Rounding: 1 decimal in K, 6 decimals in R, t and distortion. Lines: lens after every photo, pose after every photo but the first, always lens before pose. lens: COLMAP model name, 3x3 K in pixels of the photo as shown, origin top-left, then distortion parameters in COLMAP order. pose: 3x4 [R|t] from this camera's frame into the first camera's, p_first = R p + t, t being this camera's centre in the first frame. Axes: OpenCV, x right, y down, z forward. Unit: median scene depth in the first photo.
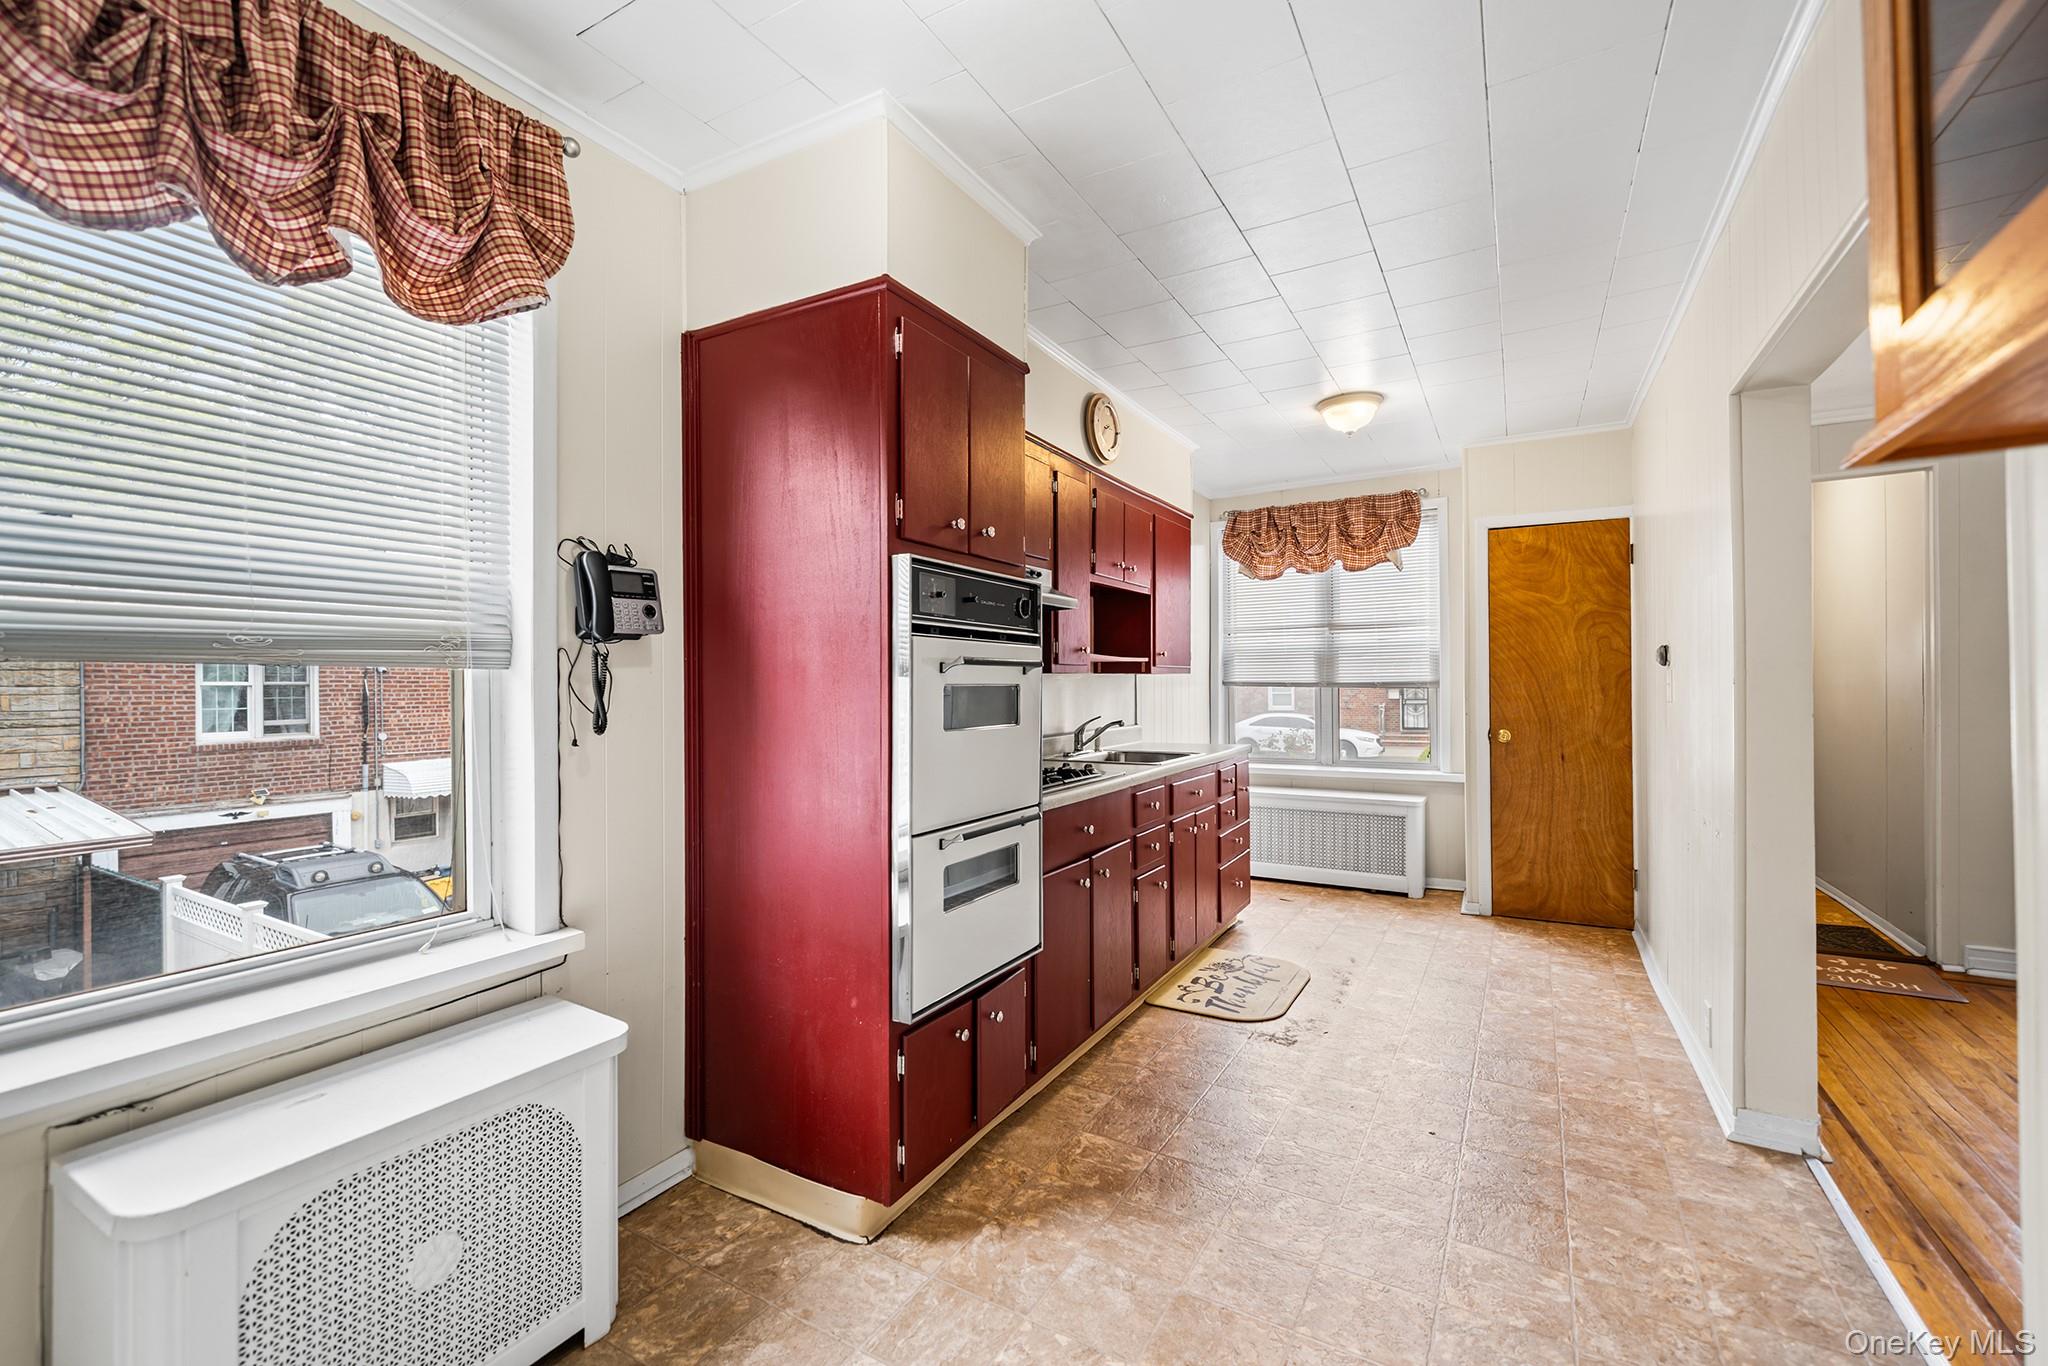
lens RADIAL K [[849.0, 0, 1014.0], [0, 849.0, 692.8], [0, 0, 1]] dist [0.002157, -0.000637]
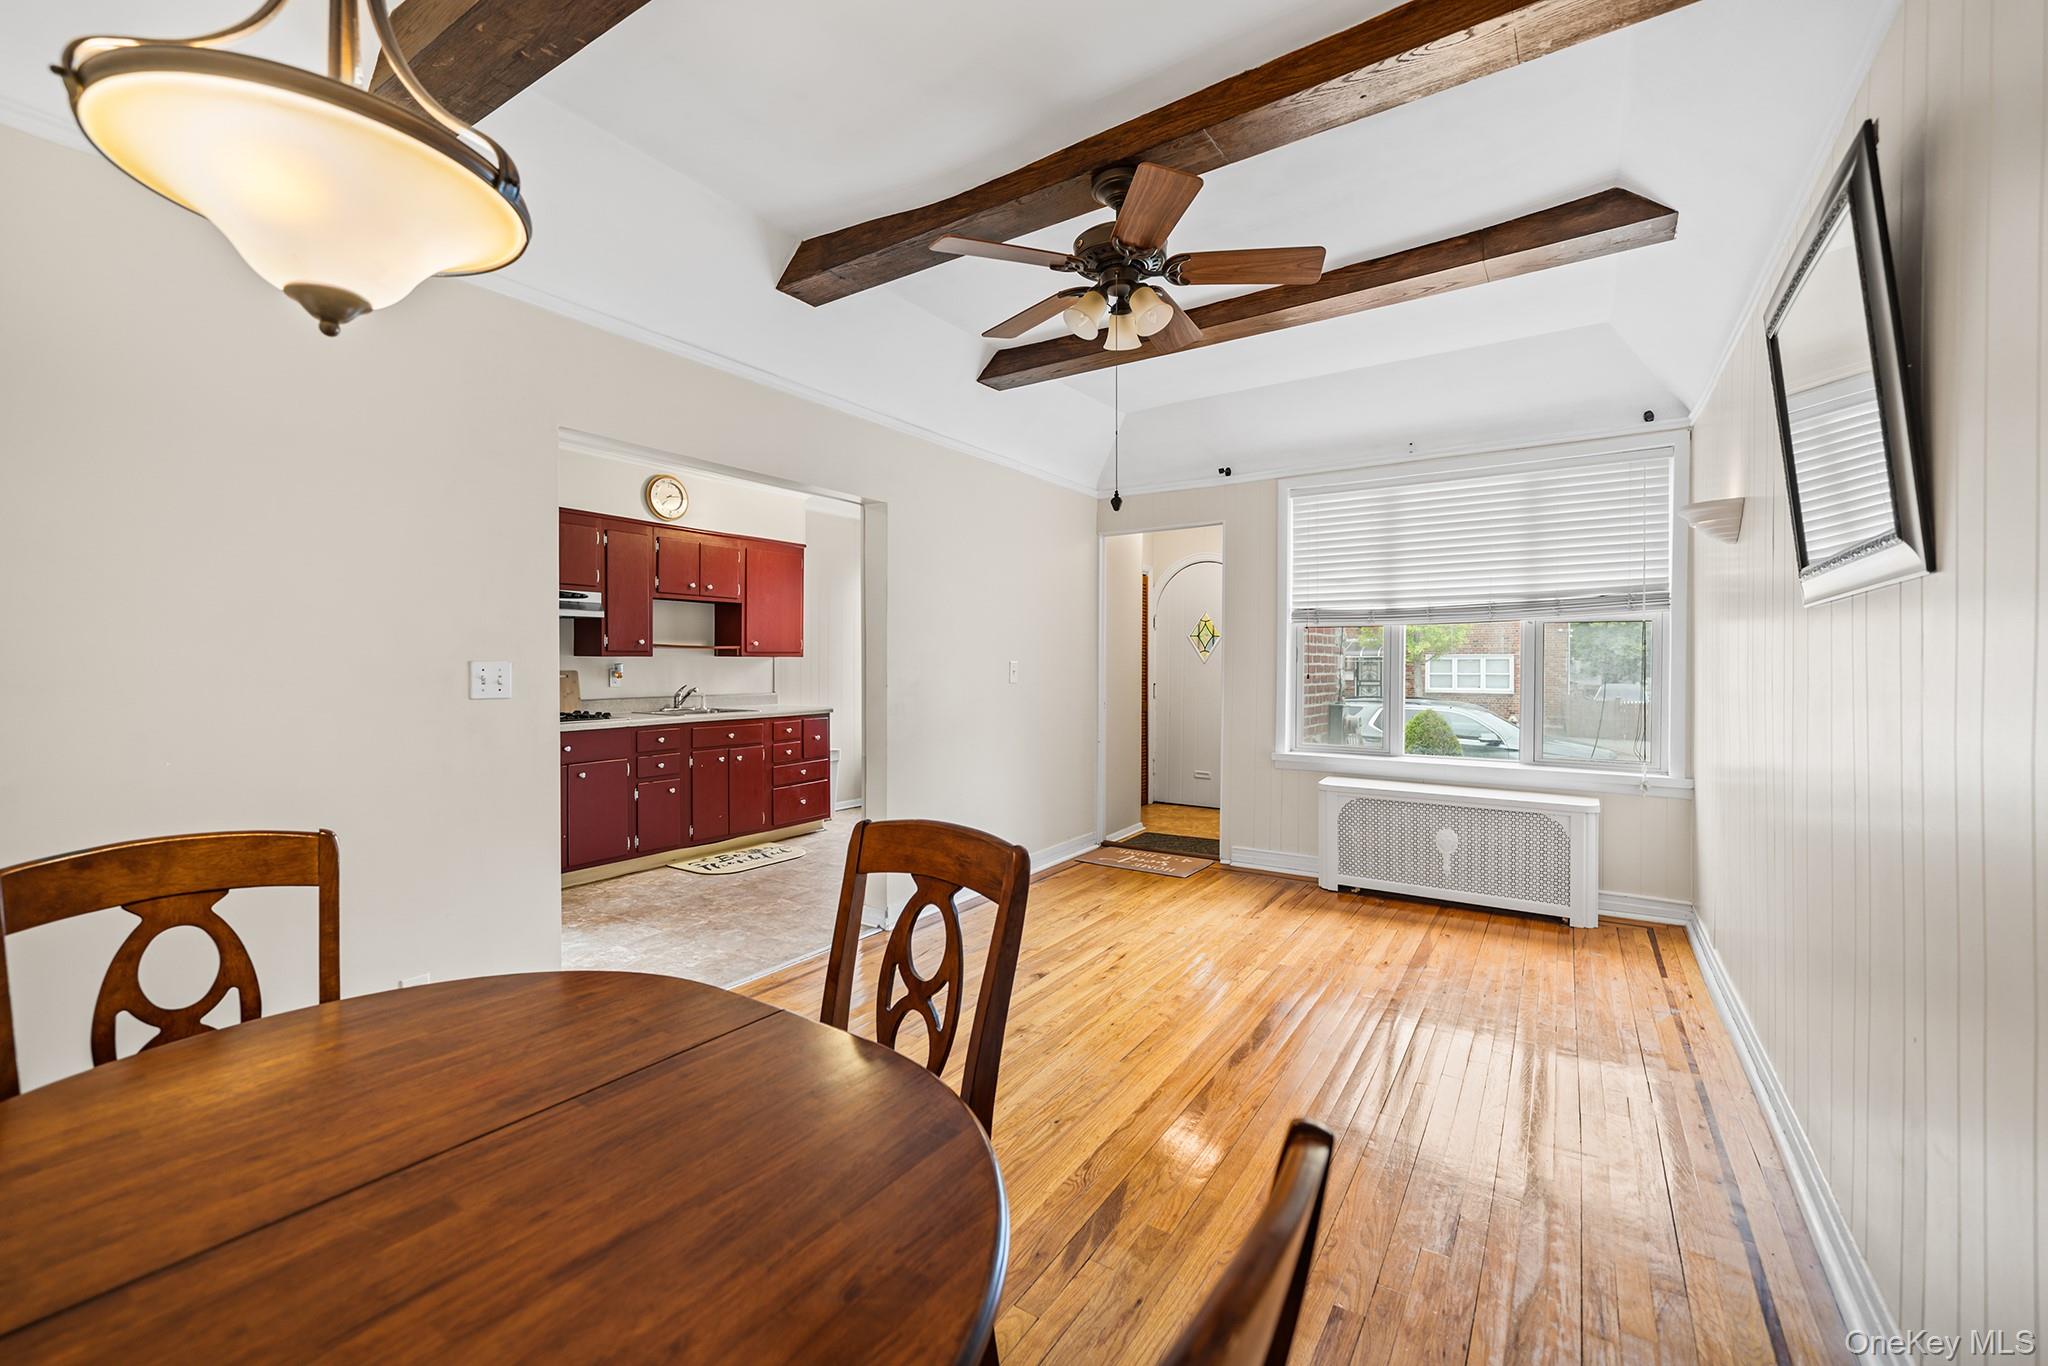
lens RADIAL K [[849.0, 0, 1028.0], [0, 849.0, 681.2], [0, 0, 1]] dist [0.002157, -0.000637]
pose [[0.998532, 0.011513, -0.052933, 0.696644], [-0.011095, 0.999905, 0.008176, 0.001159], [0.053022, -0.007577, 0.998565, -0.408608]]
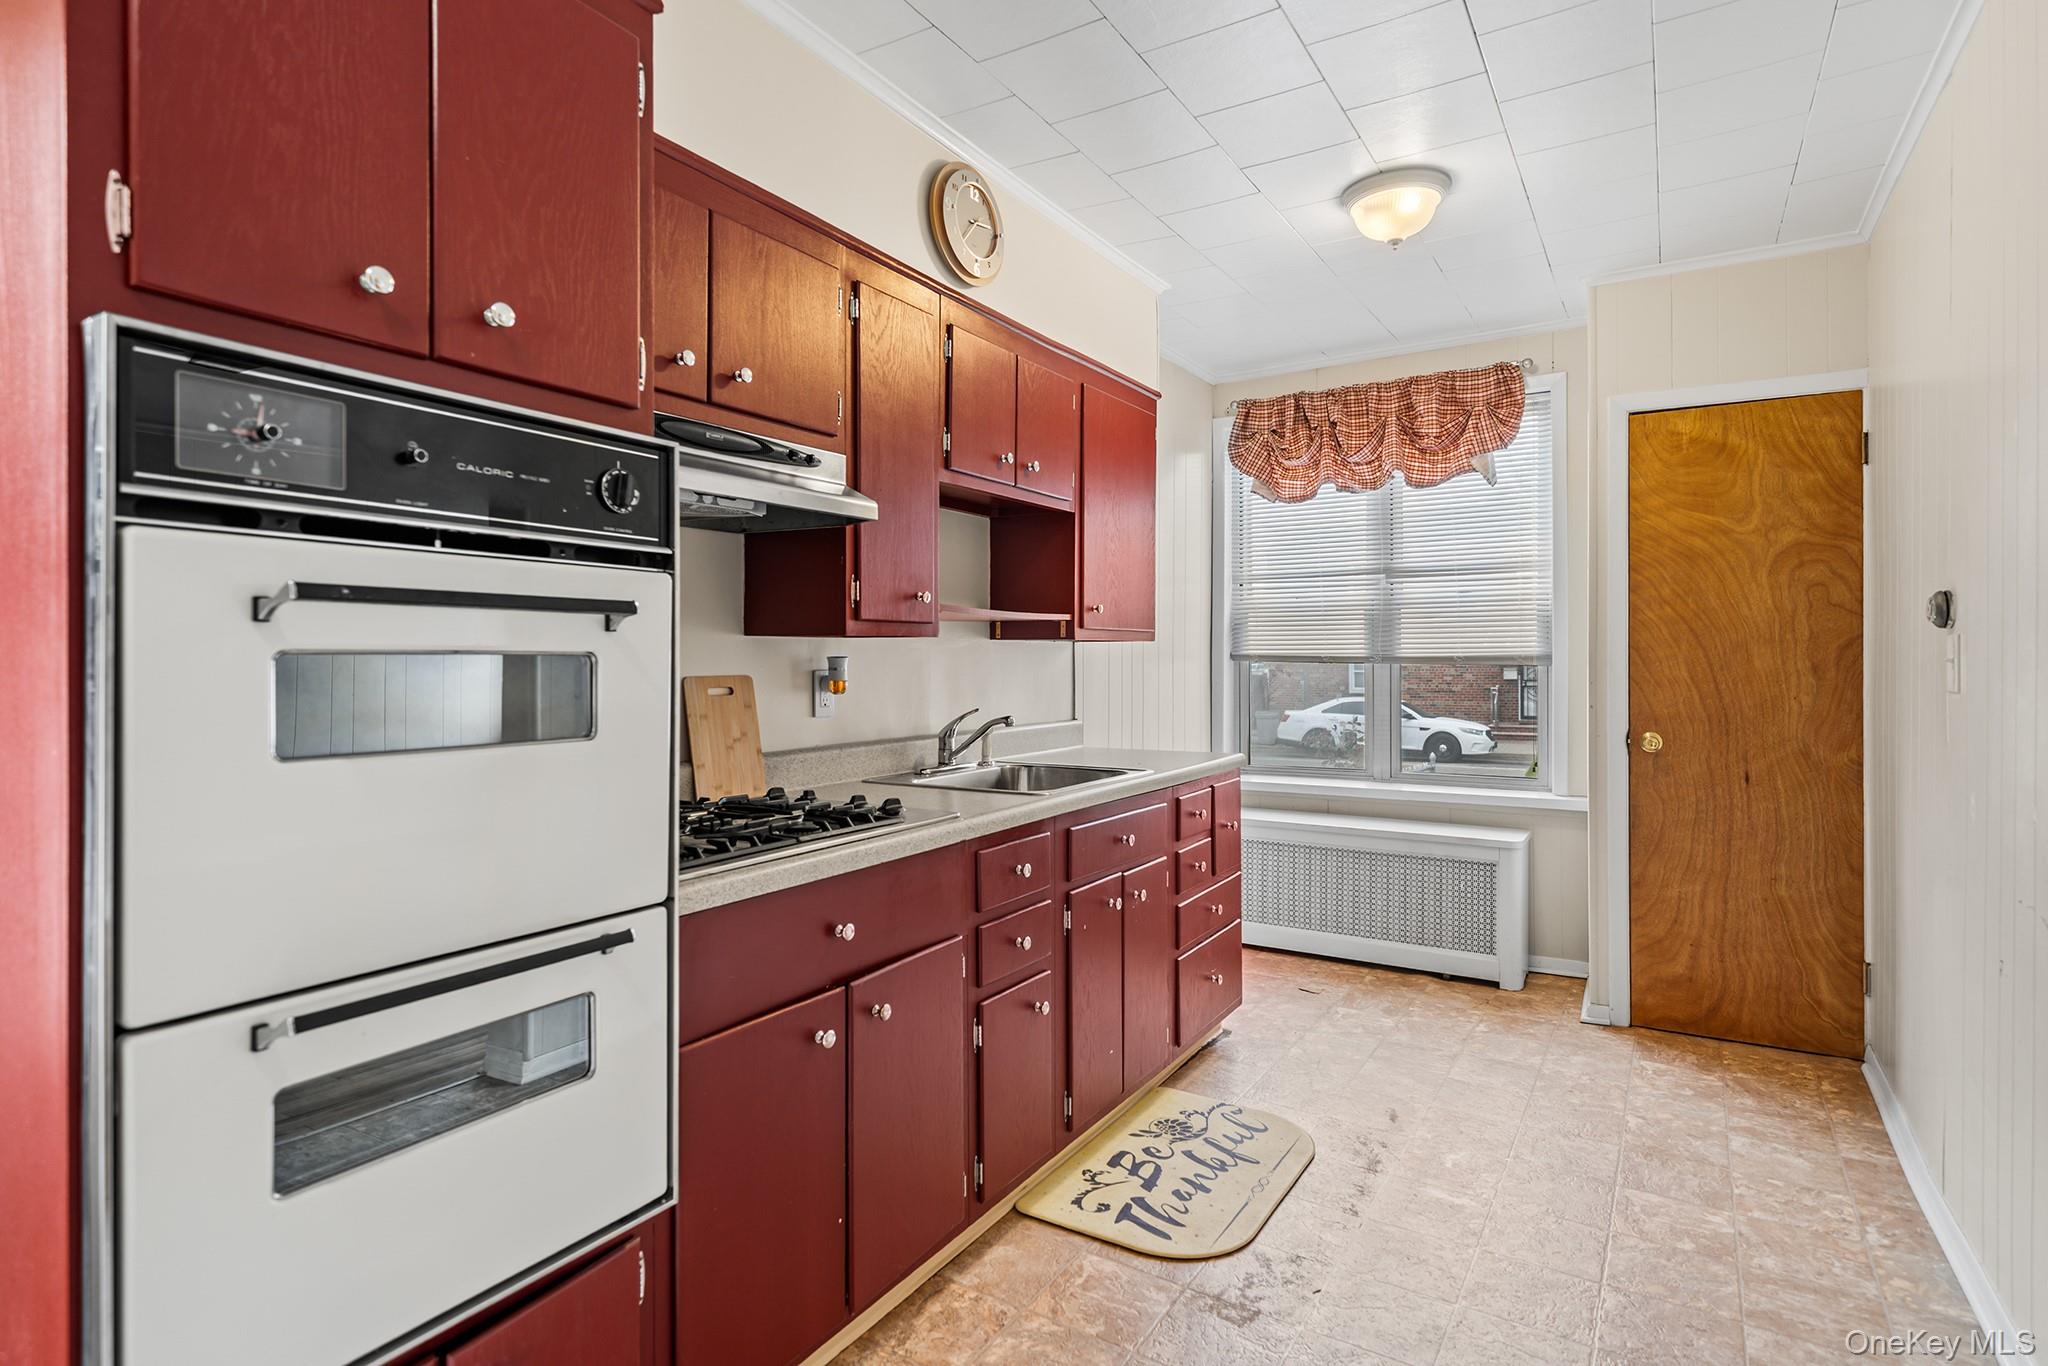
lens RADIAL K [[1057.0, 0, 1031.0], [0, 1057.0, 669.7], [0, 0, 1]] dist [0.027978, -0.000417]
pose [[0.999936, 0.006410, -0.009374, 0.133042], [-0.006395, 0.999978, 0.001586, -0.001739], [0.009384, -0.001526, 0.999955, 0.218556]]
